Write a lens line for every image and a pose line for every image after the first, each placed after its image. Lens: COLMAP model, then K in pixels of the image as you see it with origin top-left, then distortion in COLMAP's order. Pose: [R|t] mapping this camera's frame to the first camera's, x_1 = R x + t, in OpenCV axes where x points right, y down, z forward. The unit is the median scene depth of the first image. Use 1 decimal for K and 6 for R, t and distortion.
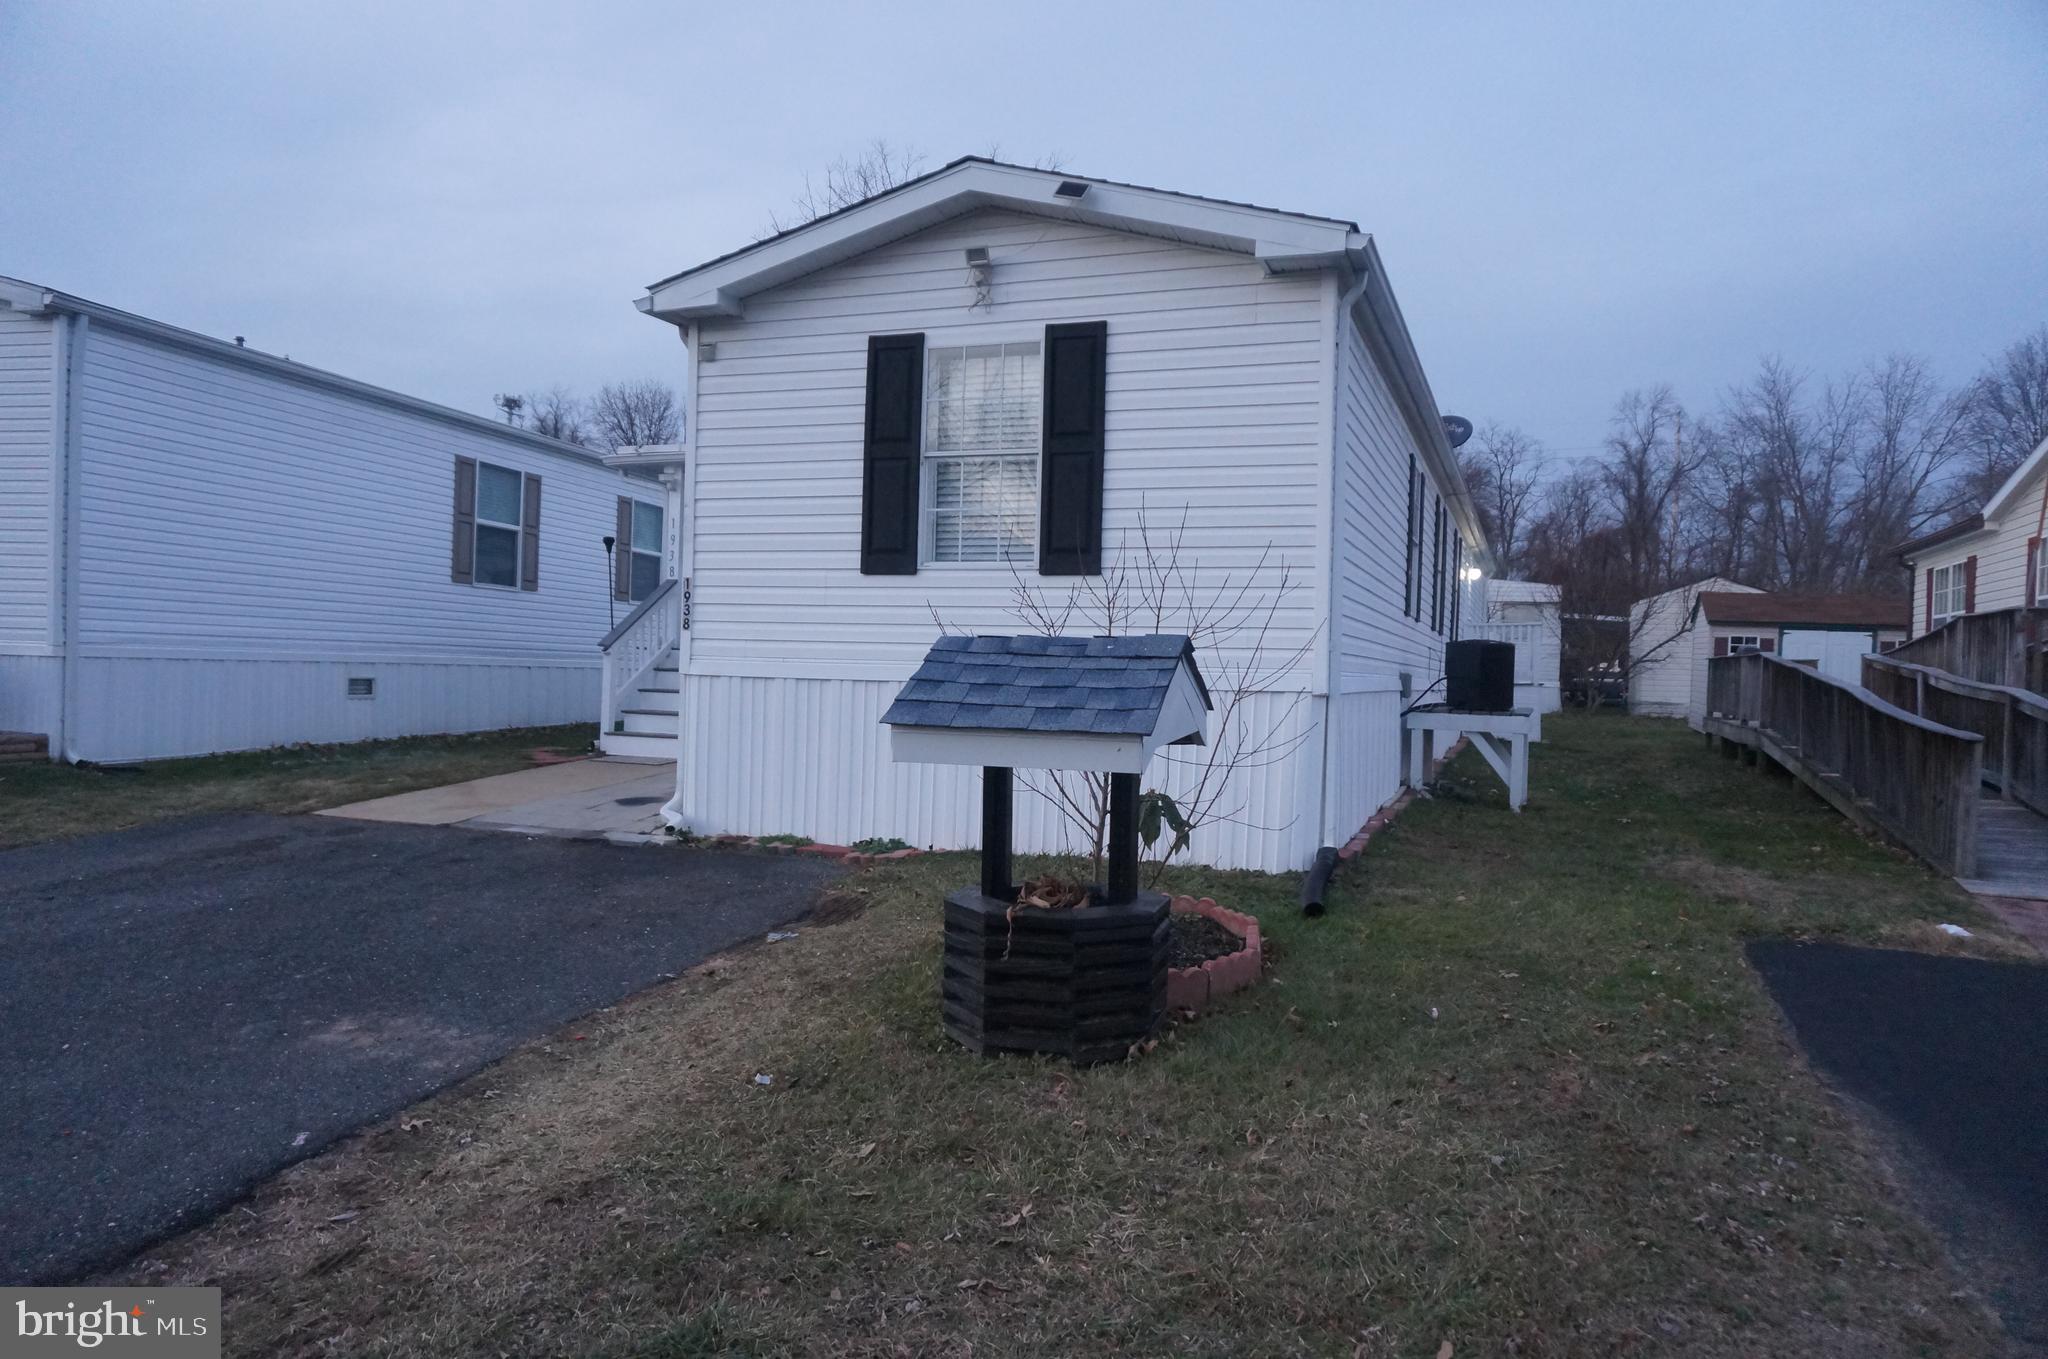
lens RADIAL K [[1365.7, 0, 1032.8], [0, 1365.7, 682.9], [0, 0, 1]] dist [-0.041577, 0.028110]
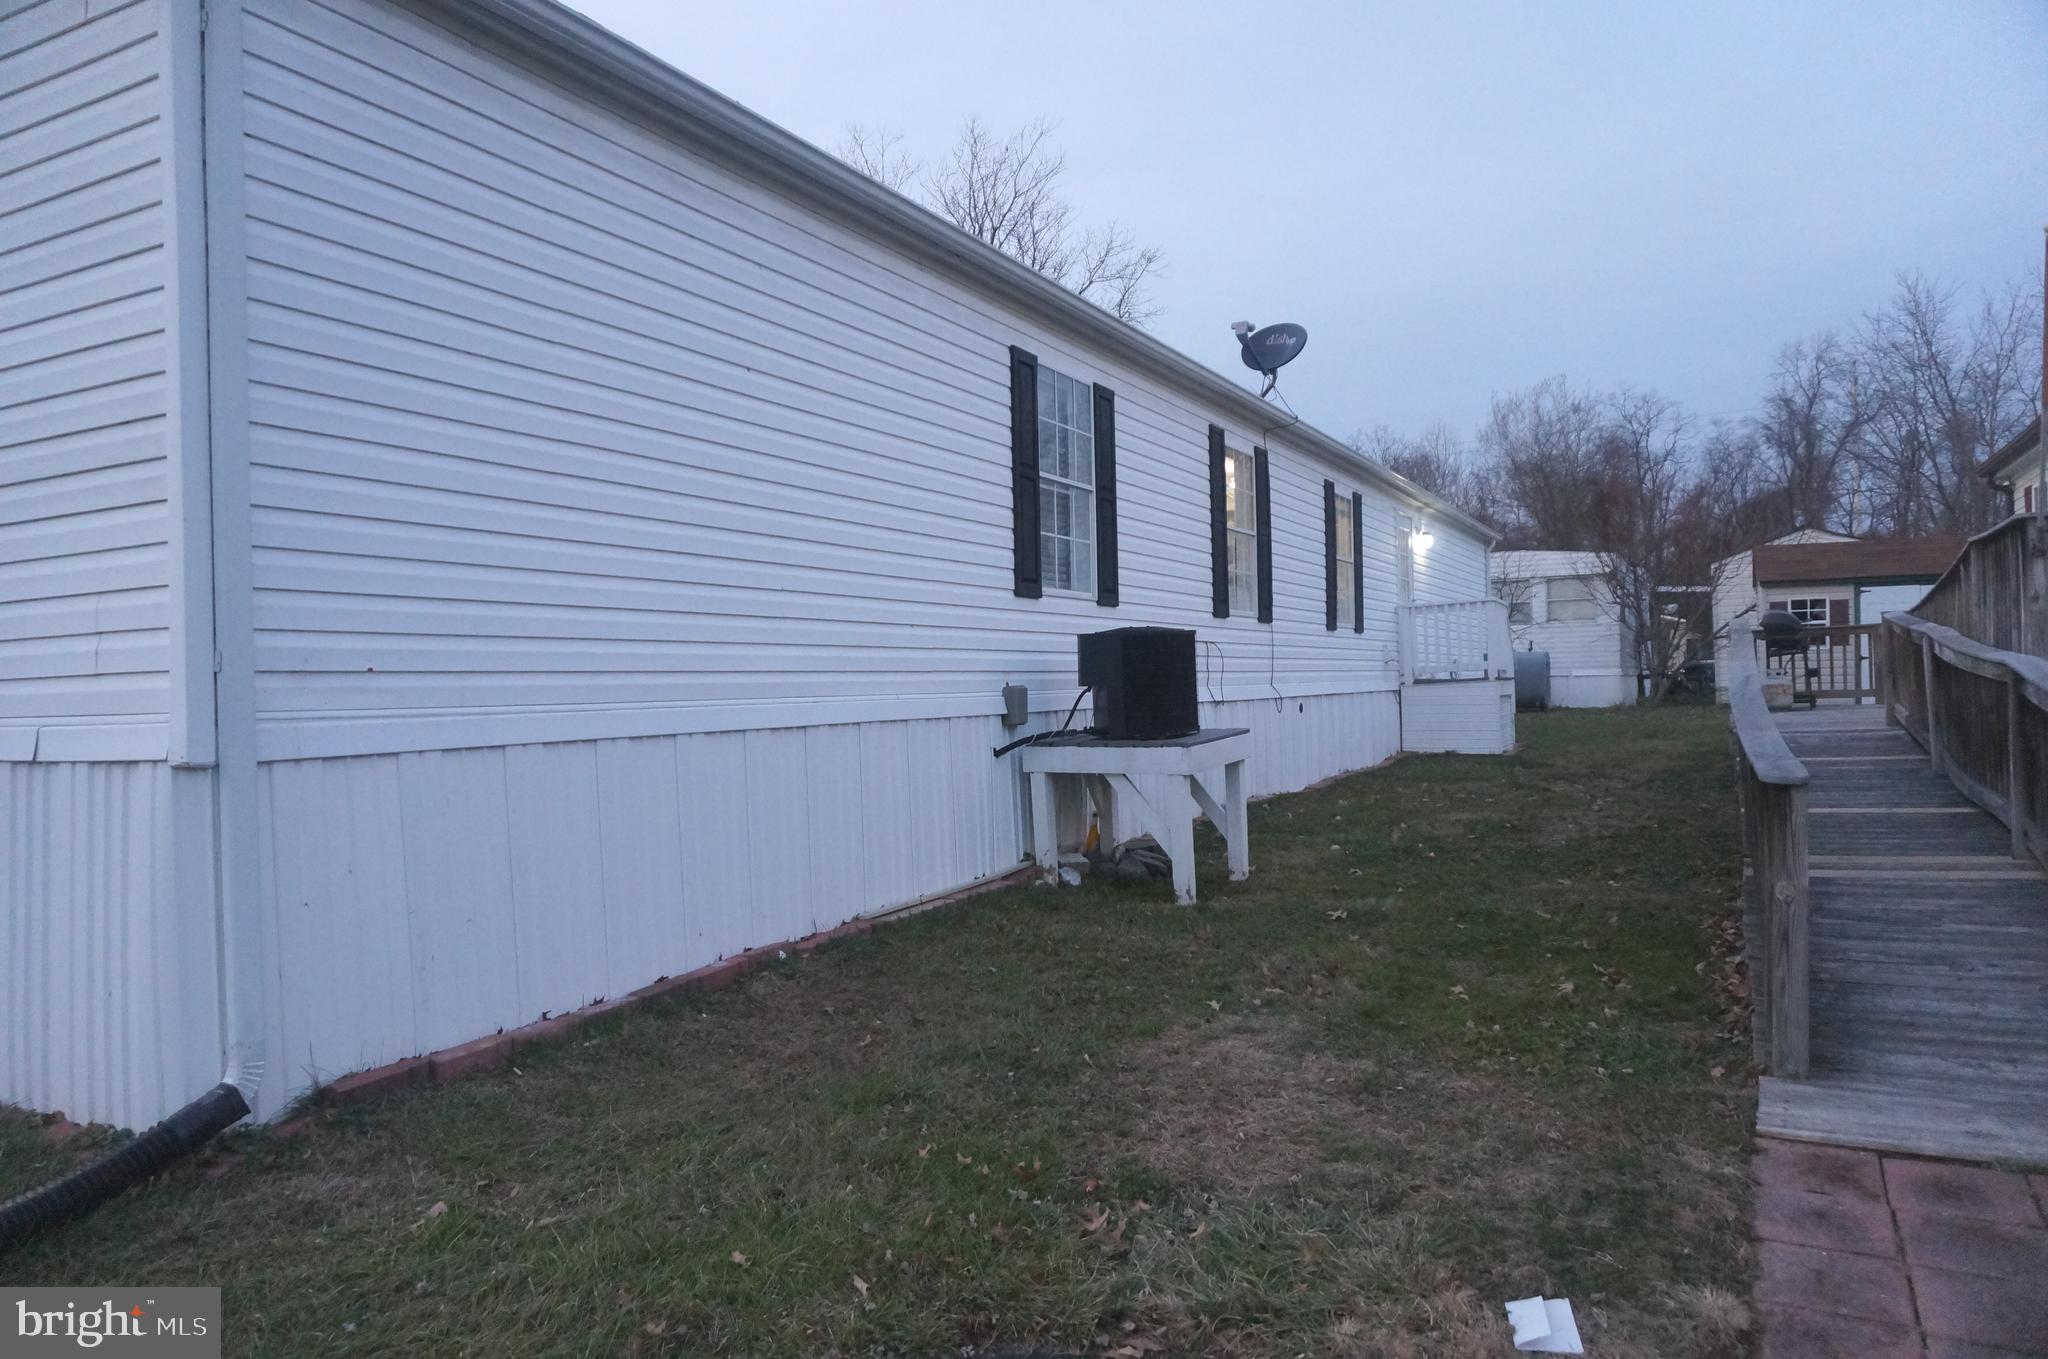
lens RADIAL K [[1365.7, 0, 1019.6], [0, 1365.7, 678.9], [0, 0, 1]] dist [-0.041577, 0.028110]
pose [[0.990278, -0.054905, -0.127808, 0.084144], [0.053135, 0.998439, -0.017223, 0.000173], [0.128554, 0.010264, 0.991649, 0.085103]]
